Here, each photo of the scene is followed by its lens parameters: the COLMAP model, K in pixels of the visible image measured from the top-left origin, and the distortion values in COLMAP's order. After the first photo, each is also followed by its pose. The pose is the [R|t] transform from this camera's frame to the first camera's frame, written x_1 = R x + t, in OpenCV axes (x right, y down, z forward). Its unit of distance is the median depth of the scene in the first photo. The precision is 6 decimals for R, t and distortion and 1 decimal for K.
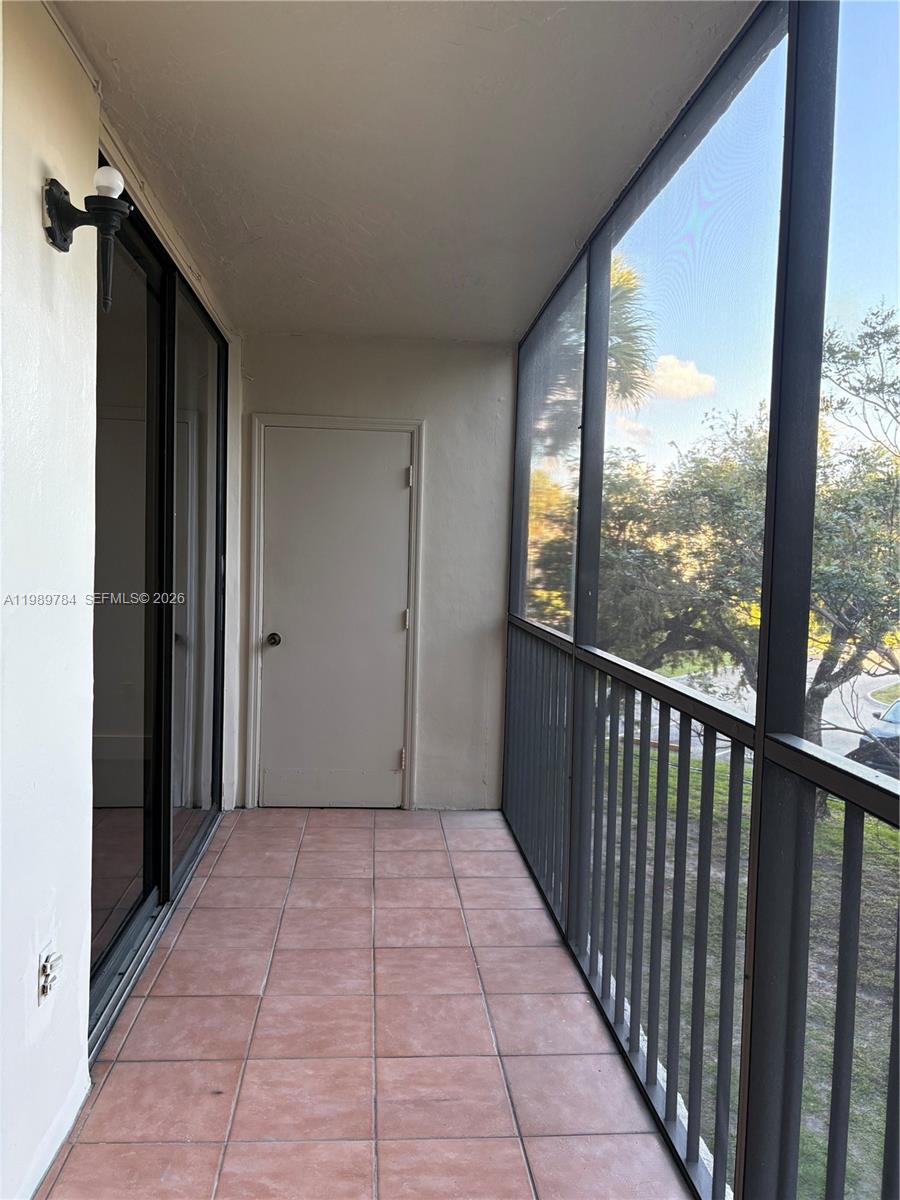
lens RADIAL K [[913.0, 0, 450.0], [0, 913.0, 600.0], [0, 0, 1]] dist [0.072400, -0.000281]
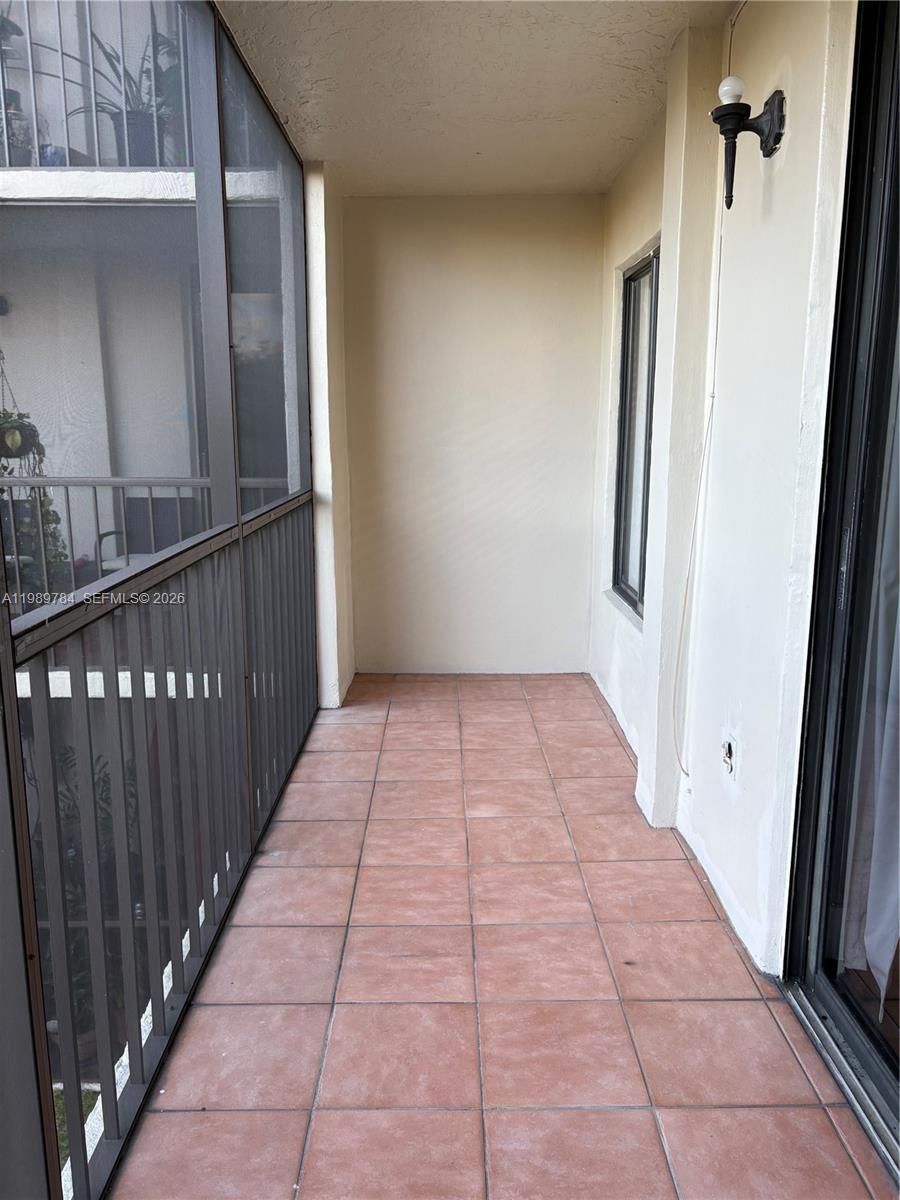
lens RADIAL K [[913.0, 0, 450.0], [0, 913.0, 600.0], [0, 0, 1]] dist [0.072400, -0.000281]
pose [[-0.996095, -0.041368, 0.077992, -0.113018], [-0.020428, 0.967449, 0.252240, -0.100011], [-0.085888, 0.249662, -0.964517, 1.826321]]
